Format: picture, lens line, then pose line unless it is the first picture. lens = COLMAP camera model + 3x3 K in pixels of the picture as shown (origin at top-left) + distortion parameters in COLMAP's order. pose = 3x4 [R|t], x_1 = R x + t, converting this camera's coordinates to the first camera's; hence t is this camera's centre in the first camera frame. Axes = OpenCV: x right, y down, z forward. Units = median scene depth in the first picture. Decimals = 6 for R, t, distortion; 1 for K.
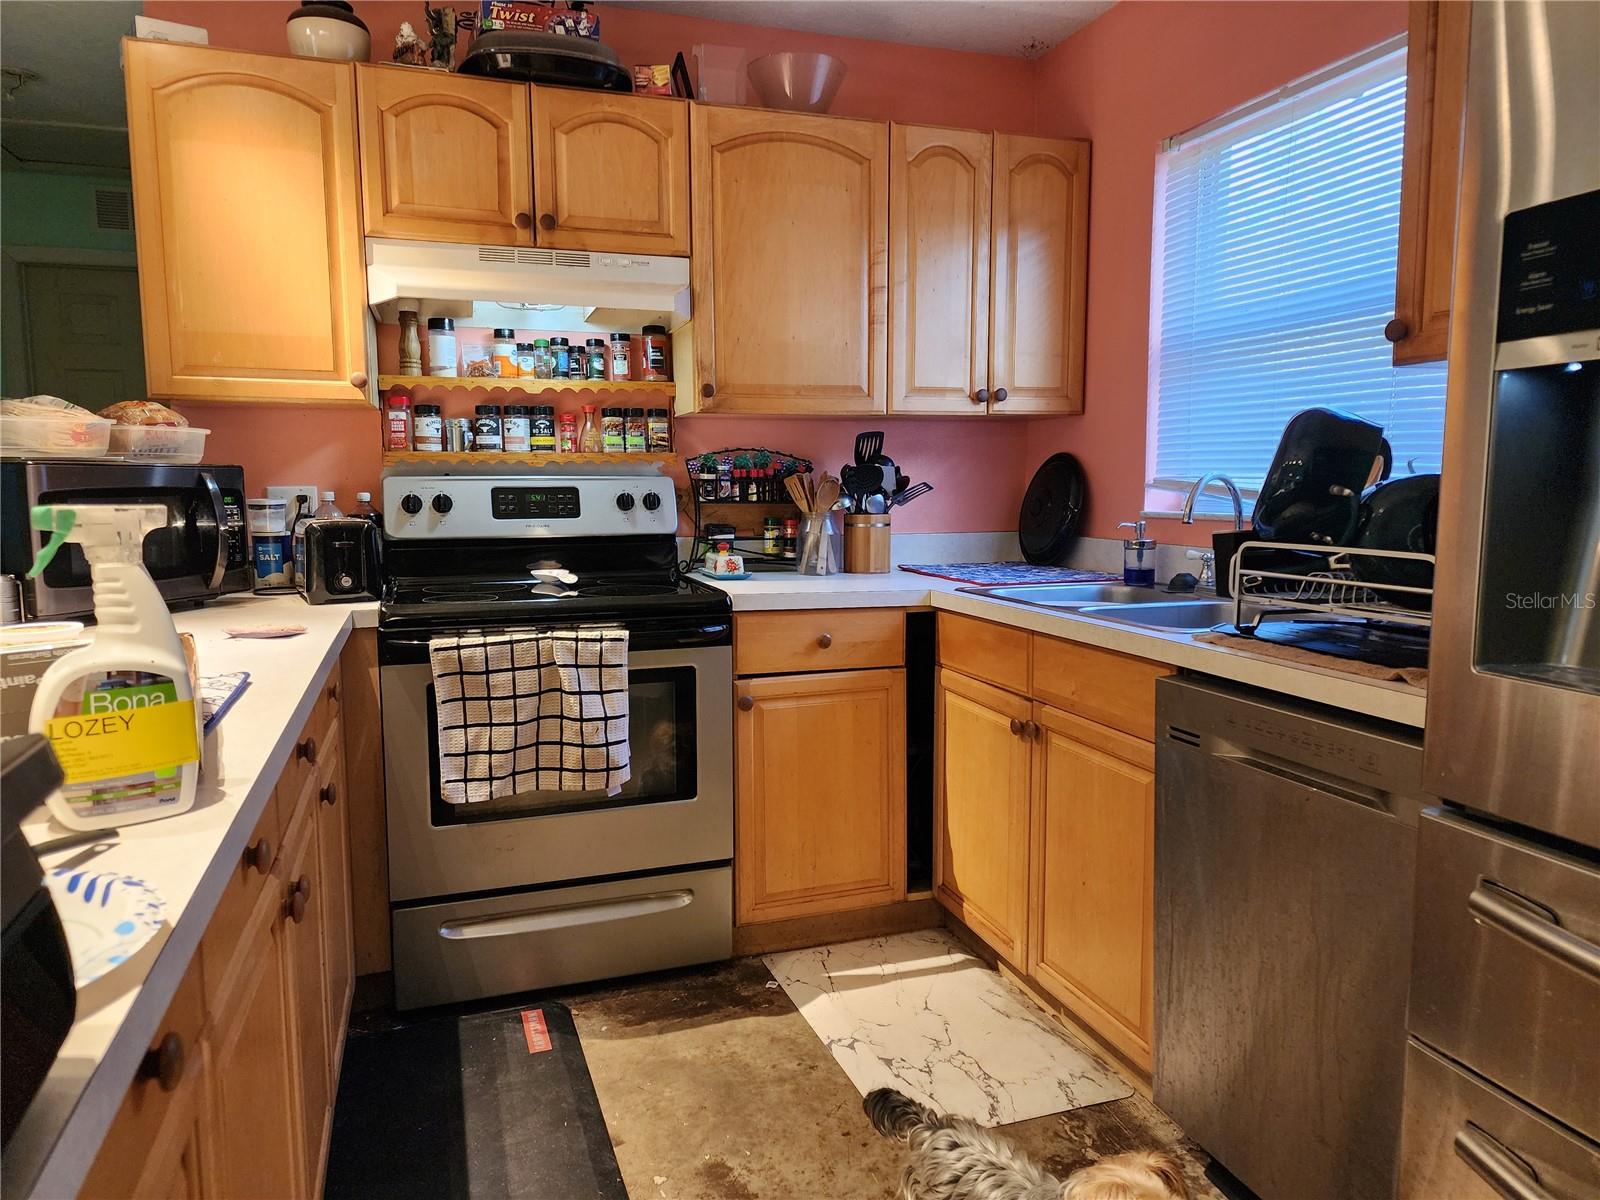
lens RADIAL K [[1074.9, 0, 798.2], [0, 1074.9, 589.7], [0, 0, 1]] dist [0.085549, -0.074523]
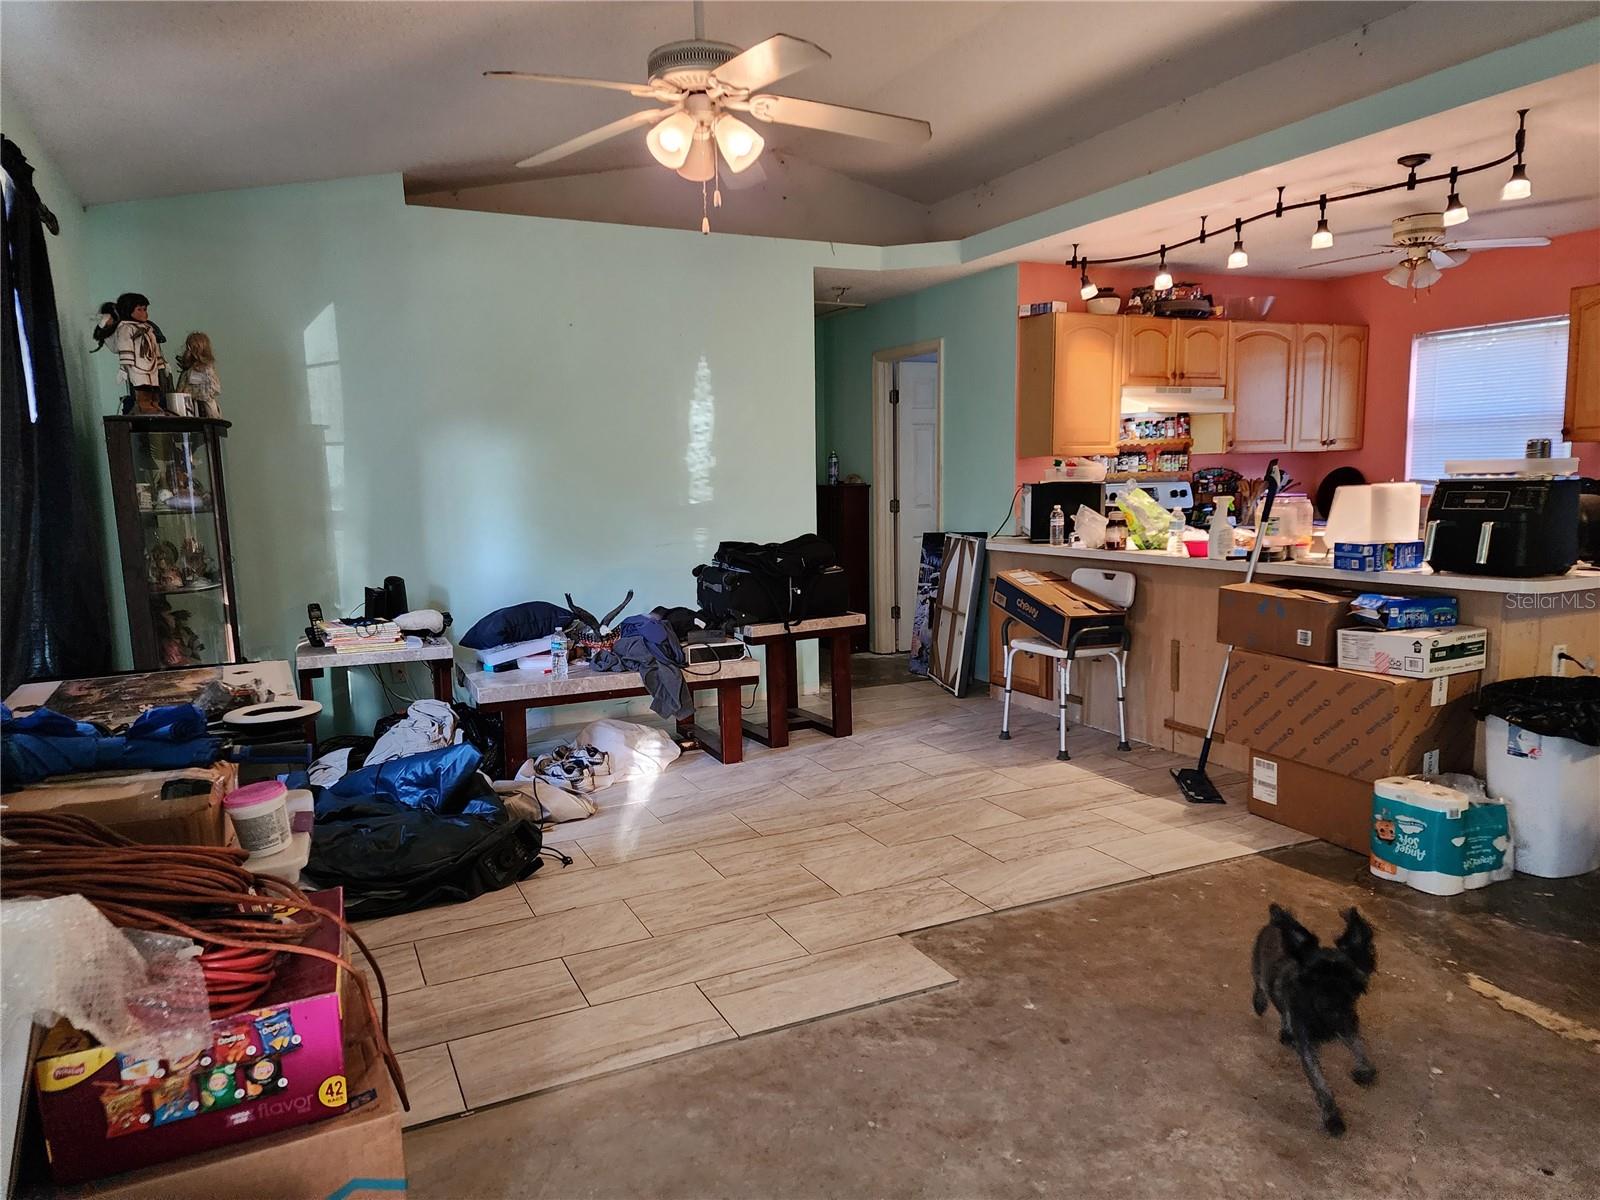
lens RADIAL K [[1061.5, 0, 790.8], [0, 1061.5, 619.2], [0, 0, 1]] dist [0.093644, -0.083278]
pose [[0.992941, -0.030140, 0.114718, -1.257671], [0.026683, 0.999146, 0.031552, 0.089798], [-0.115571, -0.028268, 0.992897, -1.156071]]
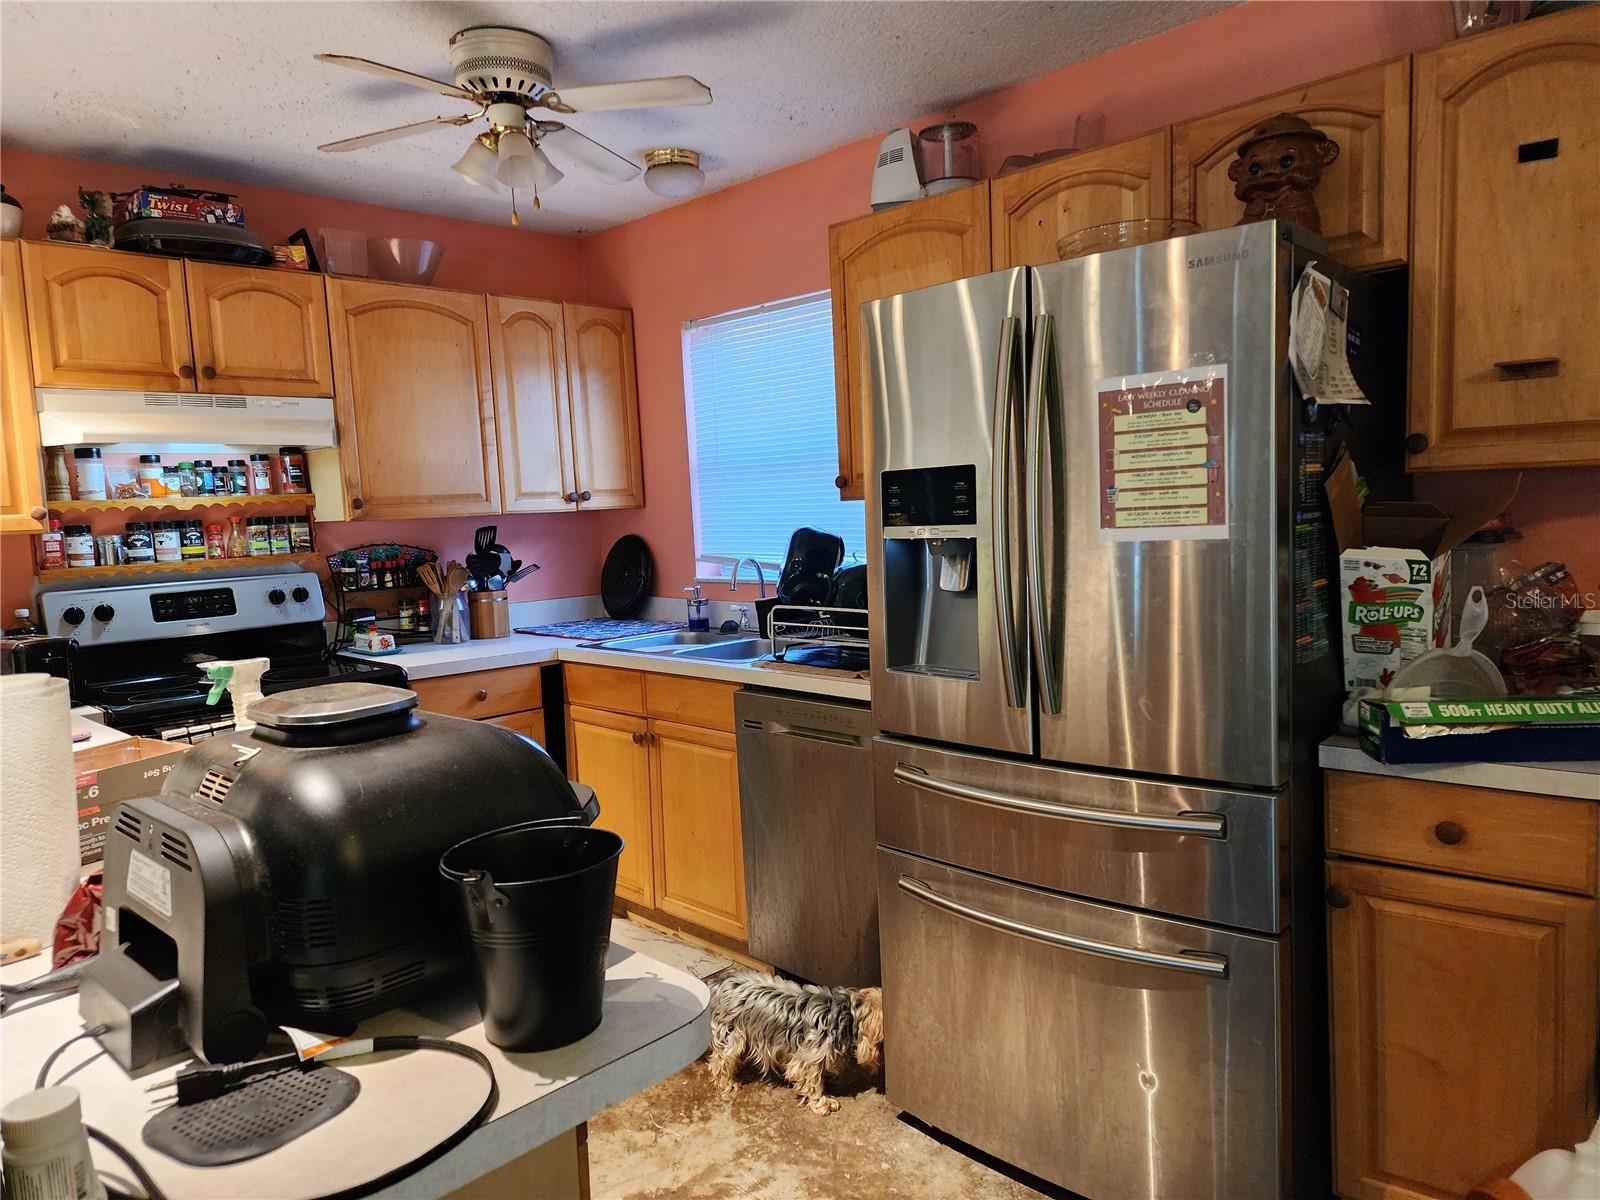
lens RADIAL K [[1074.9, 0, 798.2], [0, 1074.9, 589.7], [0, 0, 1]] dist [0.085549, -0.074523]
pose [[0.896889, -0.072463, 0.436280, -0.176824], [0.085815, 0.996251, -0.010945, -0.029296], [-0.433851, 0.047256, 0.899745, -0.324268]]
